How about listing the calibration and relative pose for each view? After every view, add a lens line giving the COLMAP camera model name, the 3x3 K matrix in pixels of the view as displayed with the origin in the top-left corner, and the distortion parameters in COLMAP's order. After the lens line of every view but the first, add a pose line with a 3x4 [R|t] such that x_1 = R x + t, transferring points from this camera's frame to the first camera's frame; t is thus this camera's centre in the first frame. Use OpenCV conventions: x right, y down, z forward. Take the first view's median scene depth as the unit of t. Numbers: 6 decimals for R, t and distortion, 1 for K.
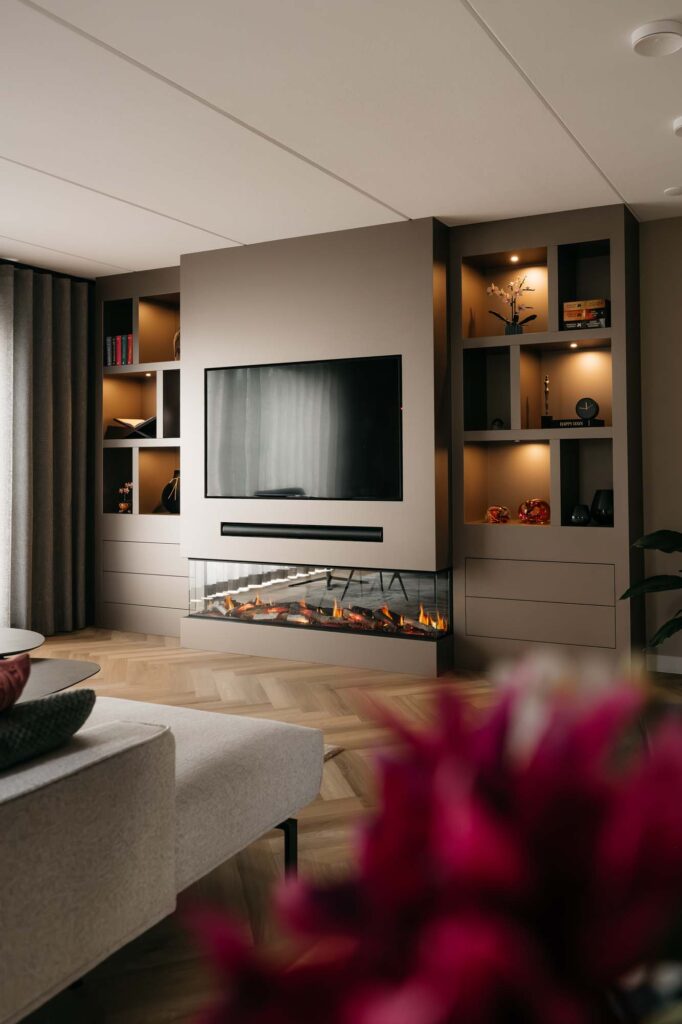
lens RADIAL K [[832.9, 0, 427.3], [0, 832.9, 450.2], [0, 0, 1]] dist [0.015072, -0.000721]
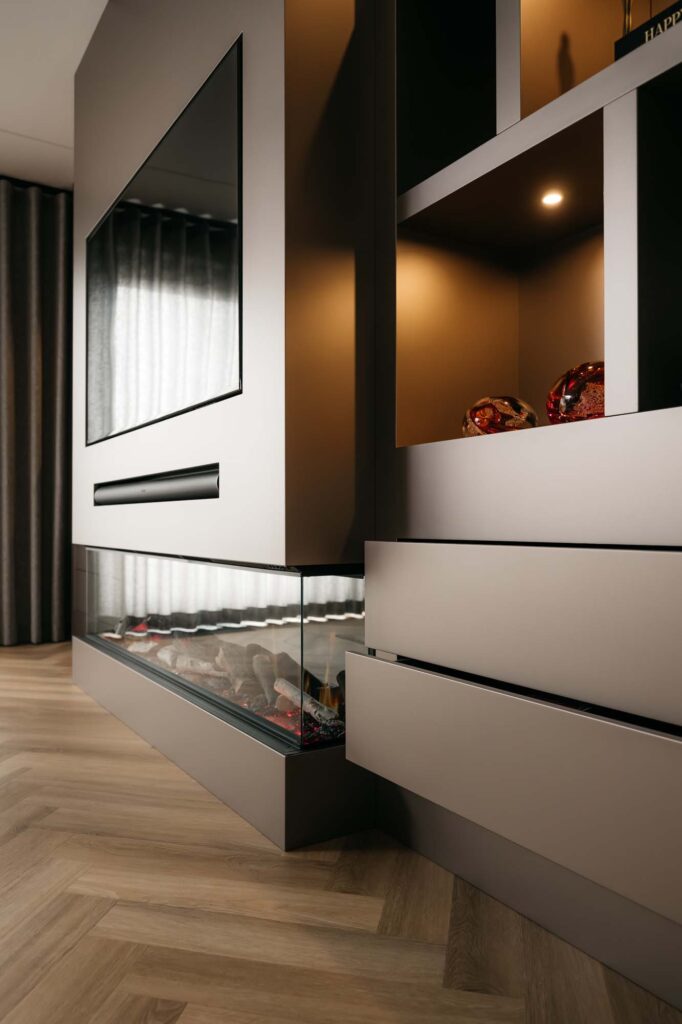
lens RADIAL K [[715.6, 0, 323.2], [0, 715.6, 522.8], [0, 0, 1]] dist [0.002416, -0.010683]
pose [[0.846050, 0.010865, -0.532992, 0.184770], [-0.004971, 0.999910, 0.012492, 0.116507], [0.533080, -0.007920, 0.846028, 0.705325]]
